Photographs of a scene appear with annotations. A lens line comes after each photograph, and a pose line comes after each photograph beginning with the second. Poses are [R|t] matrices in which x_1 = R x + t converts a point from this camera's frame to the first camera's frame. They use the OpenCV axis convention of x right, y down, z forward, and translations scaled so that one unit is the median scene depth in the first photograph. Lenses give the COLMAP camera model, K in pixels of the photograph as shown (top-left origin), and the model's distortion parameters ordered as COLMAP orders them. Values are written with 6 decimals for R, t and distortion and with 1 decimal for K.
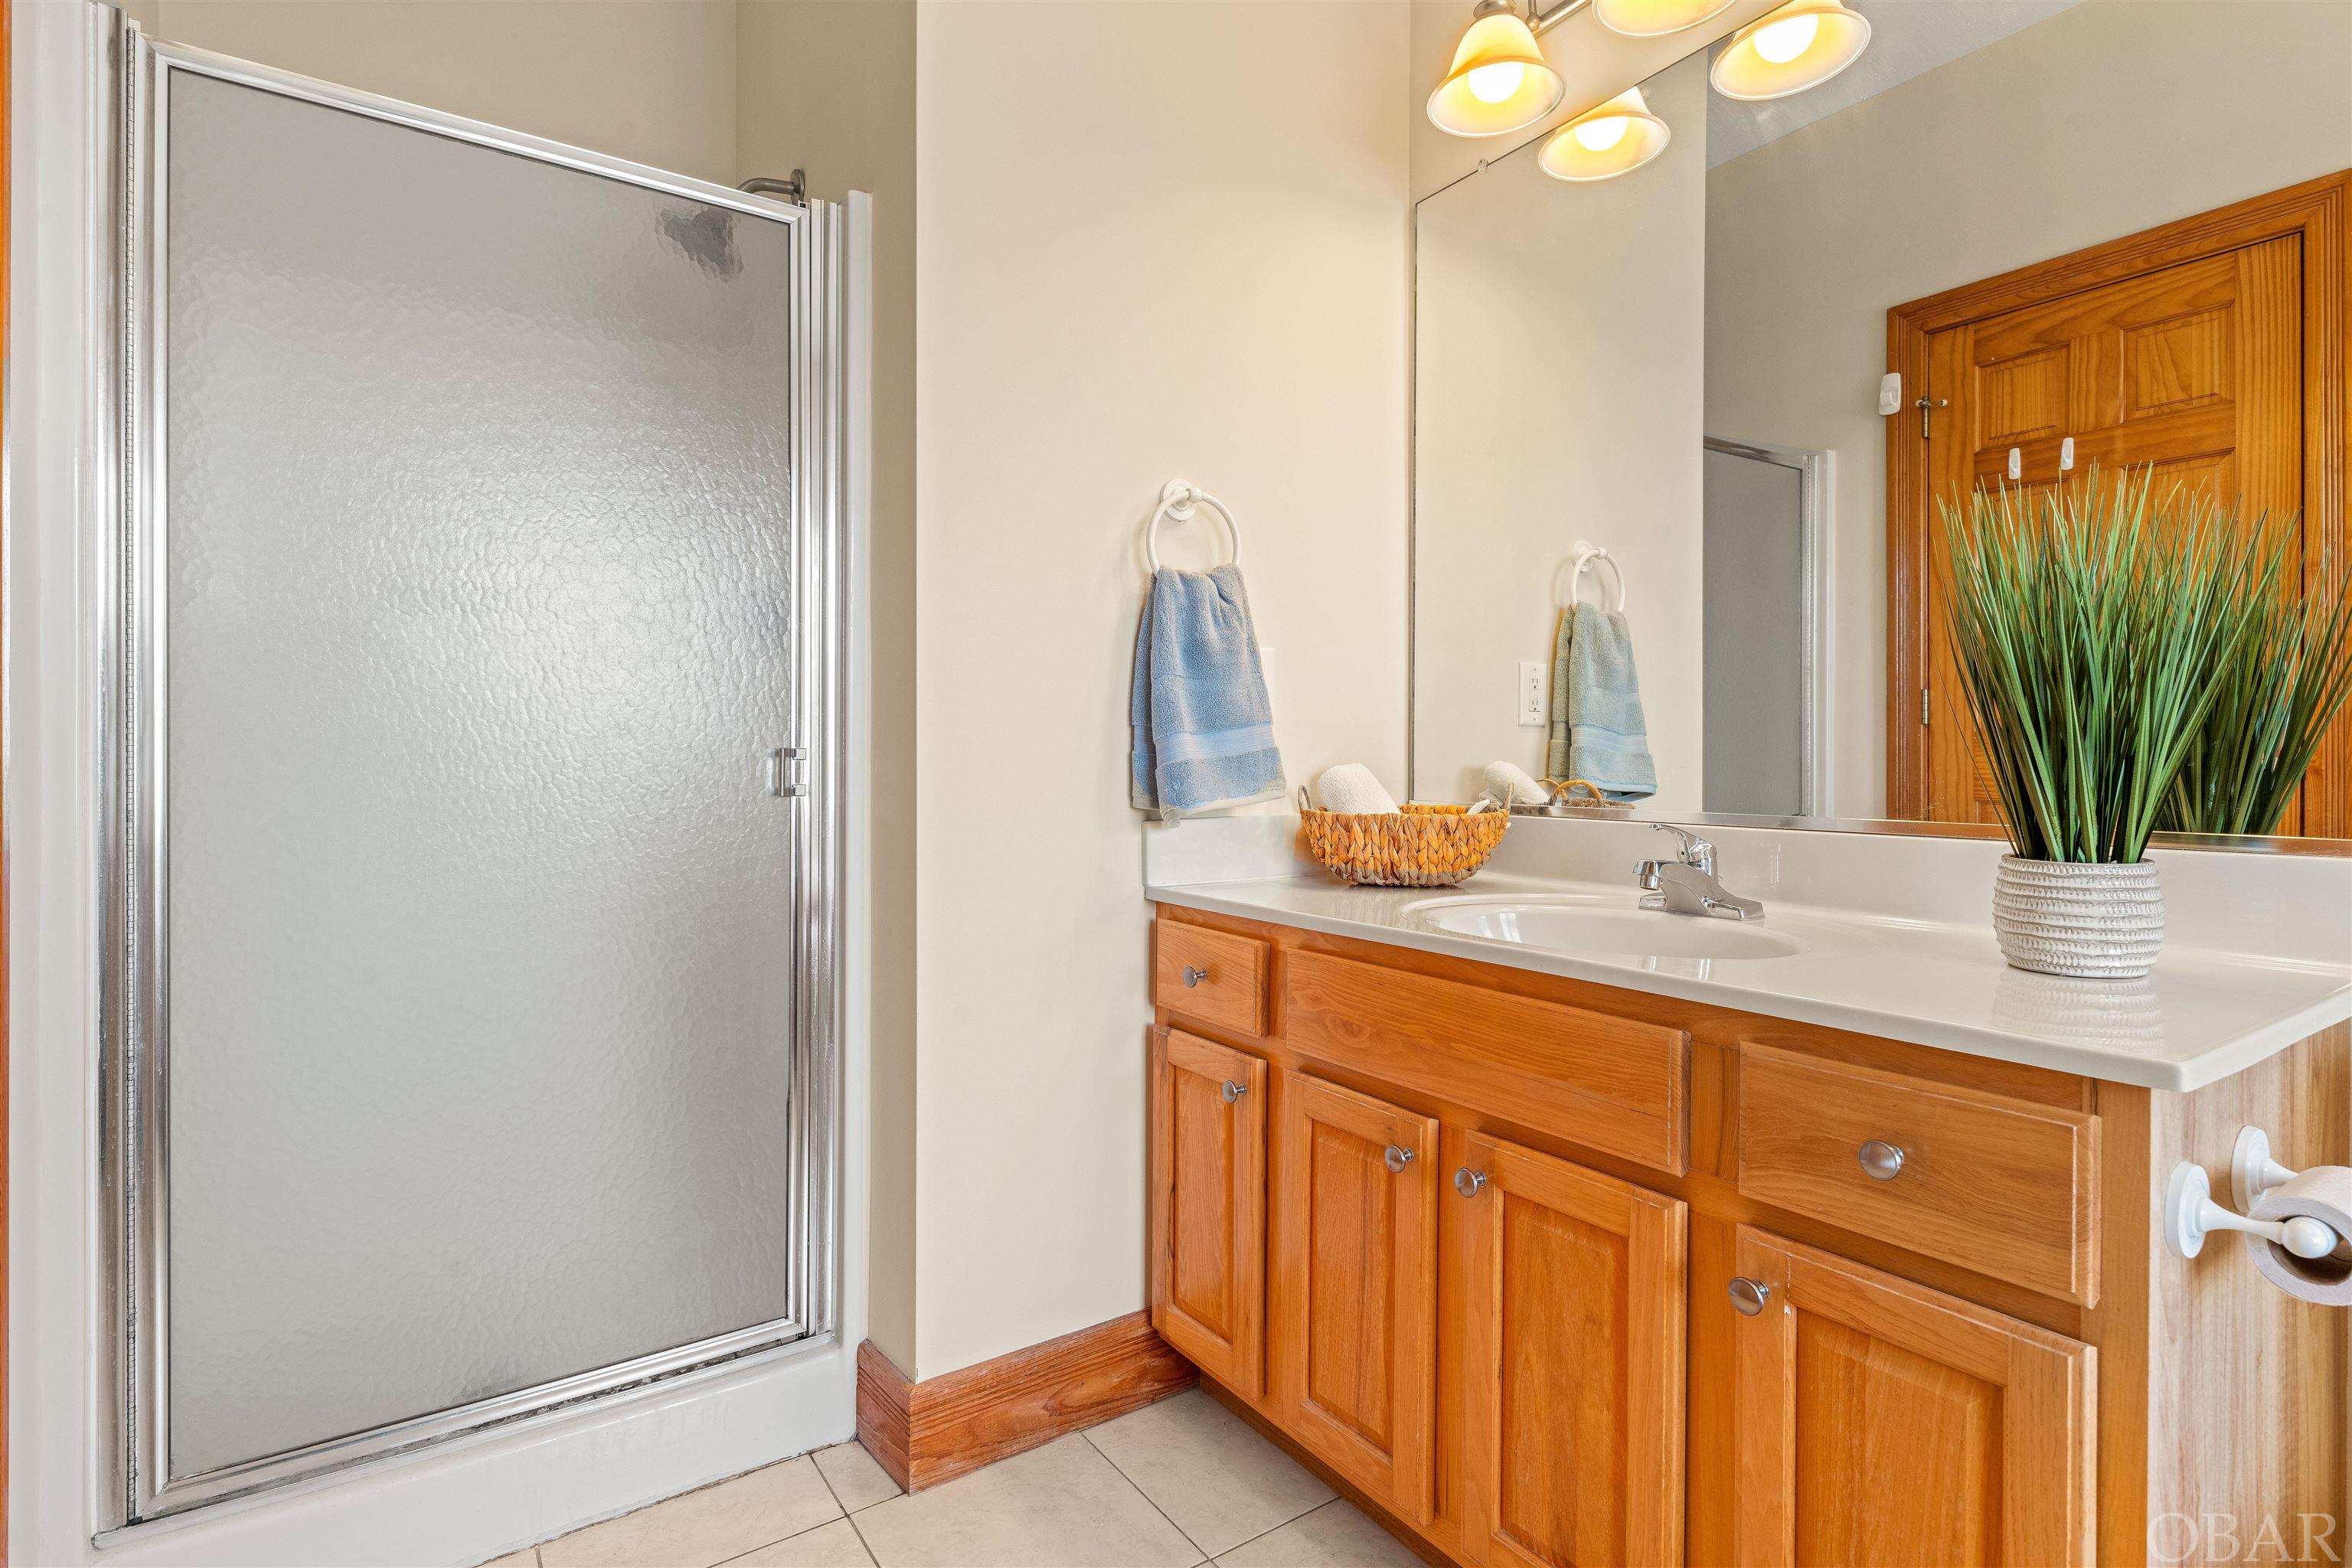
lens RADIAL K [[1144.6, 0, 1175.2], [0, 1144.6, 773.7], [0, 0, 1]] dist [-0.002546, 0.002243]
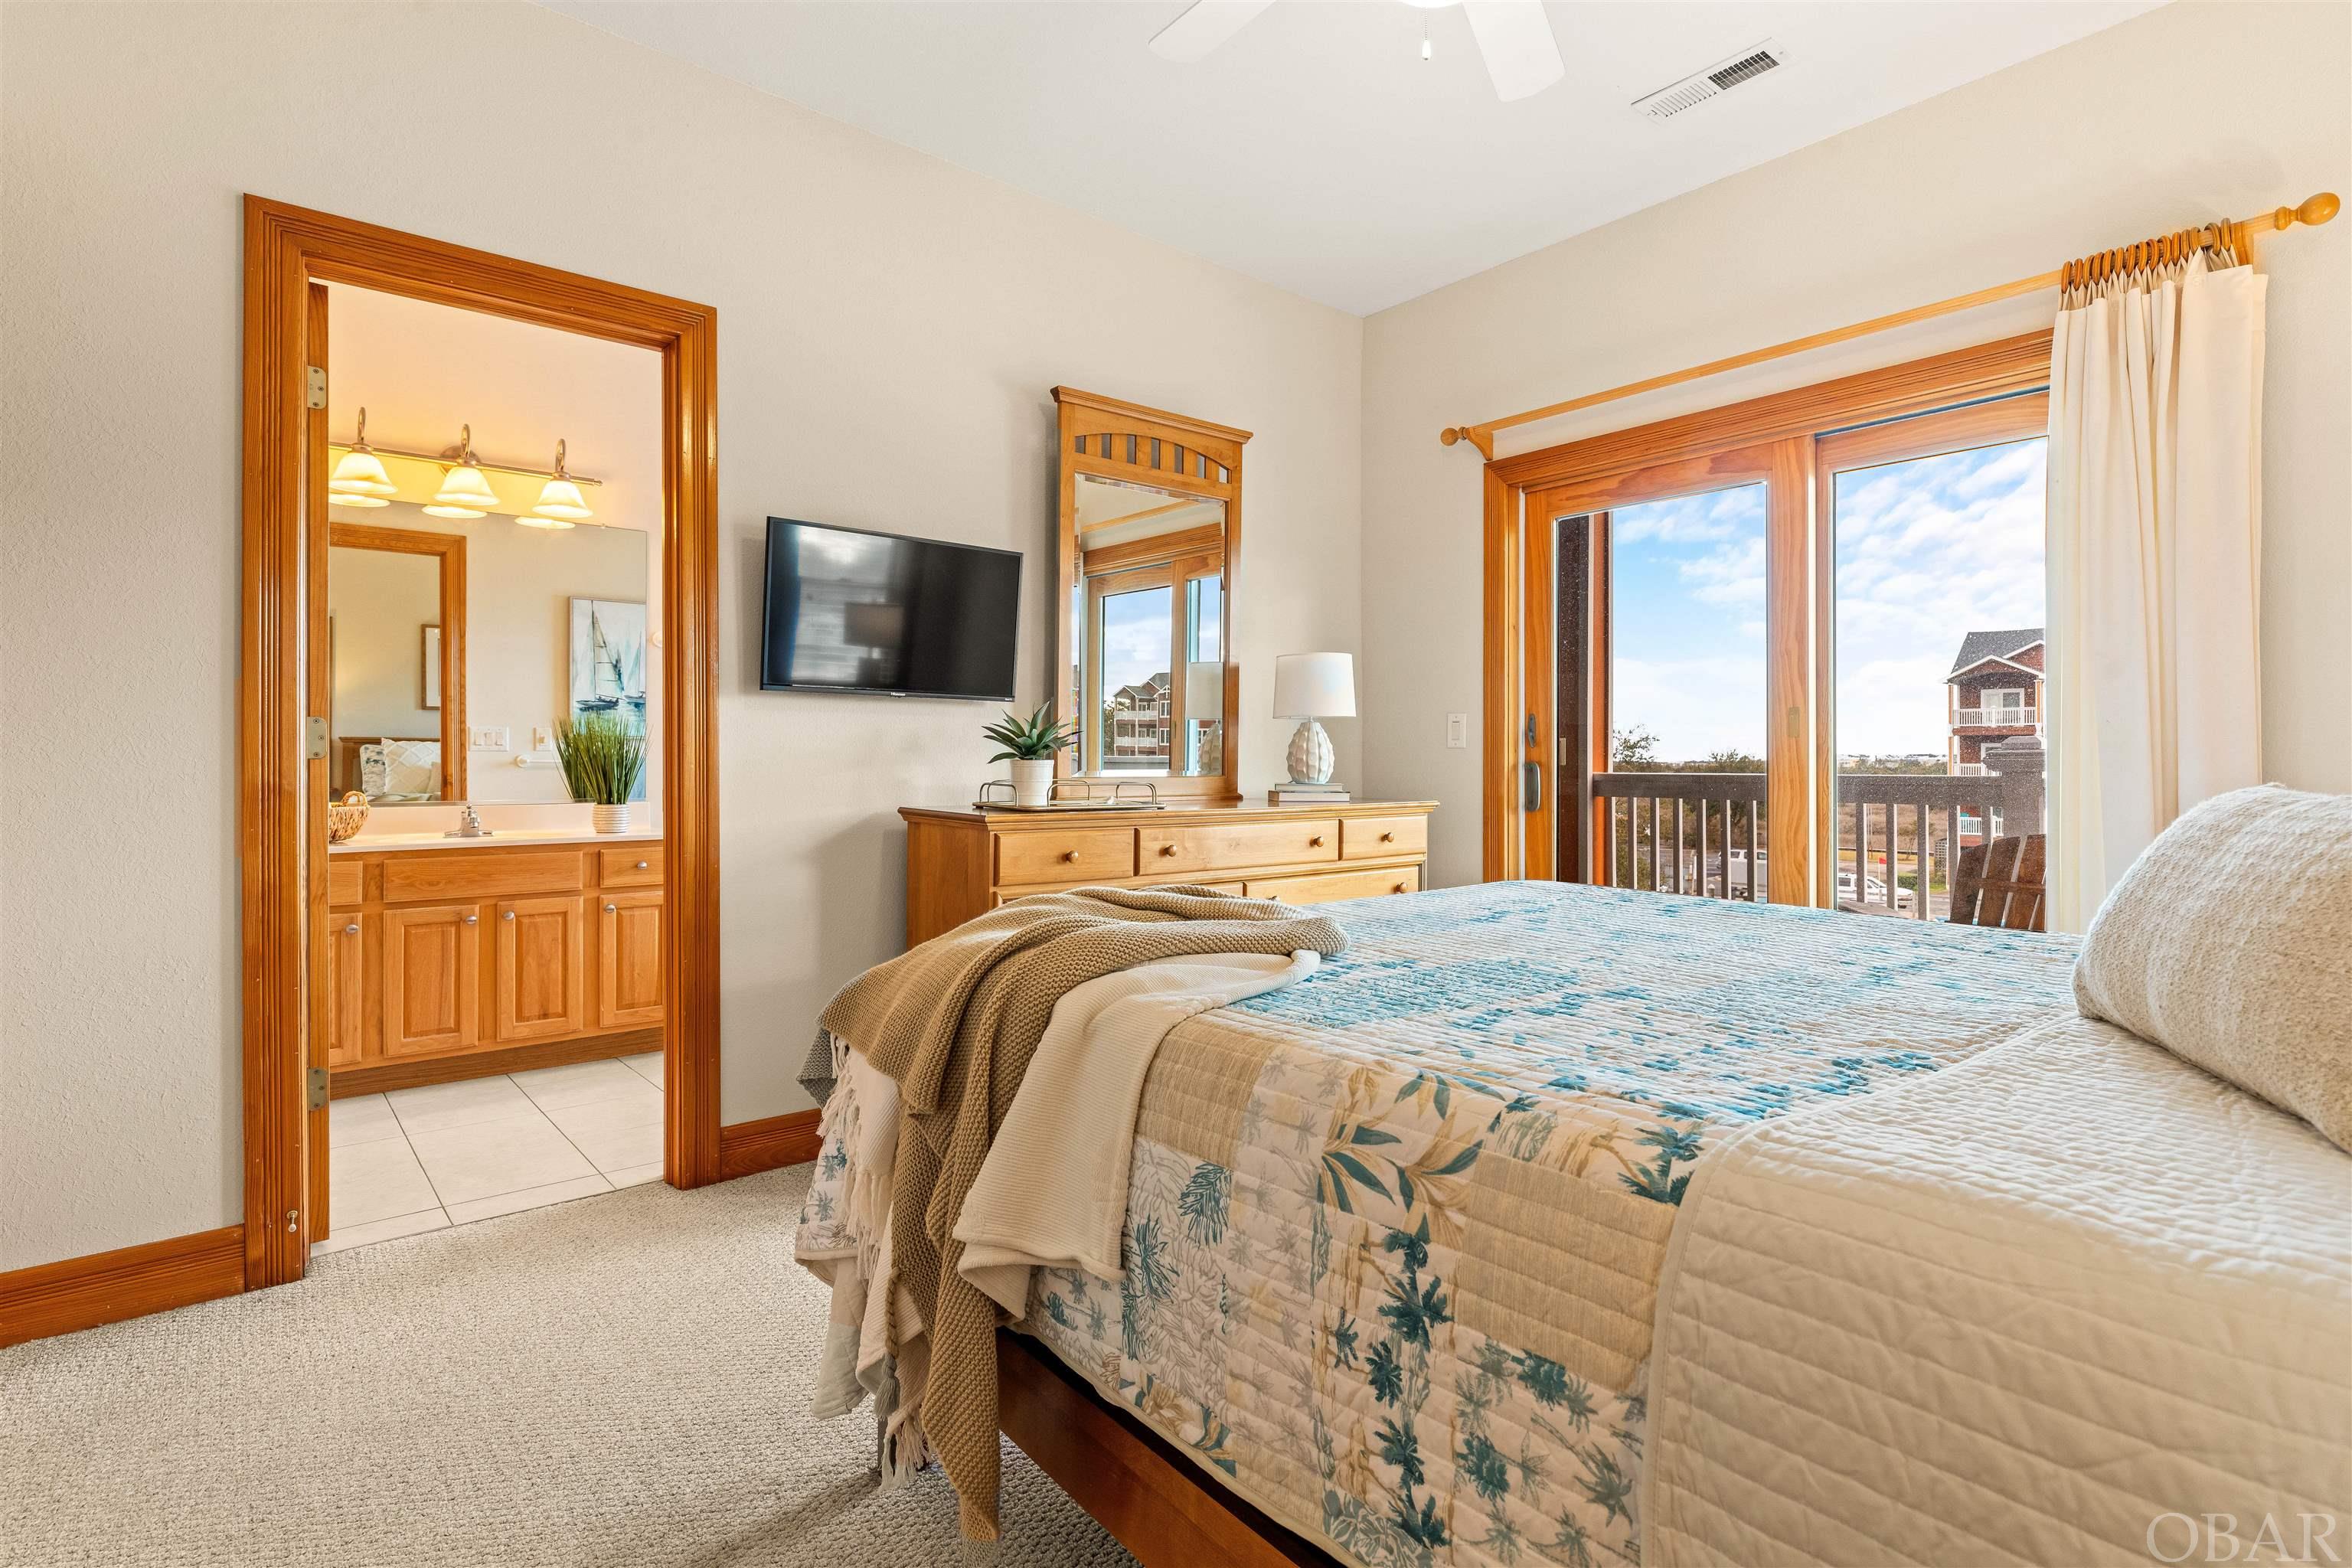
lens RADIAL K [[1144.6, 0, 1181.2], [0, 1144.6, 776.3], [0, 0, 1]] dist [-0.002546, 0.002243]
pose [[-0.114408, -0.006435, 0.993413, -2.813109], [0.009093, 0.999930, 0.007524, -0.029728], [-0.993392, 0.009894, -0.114342, -0.439331]]
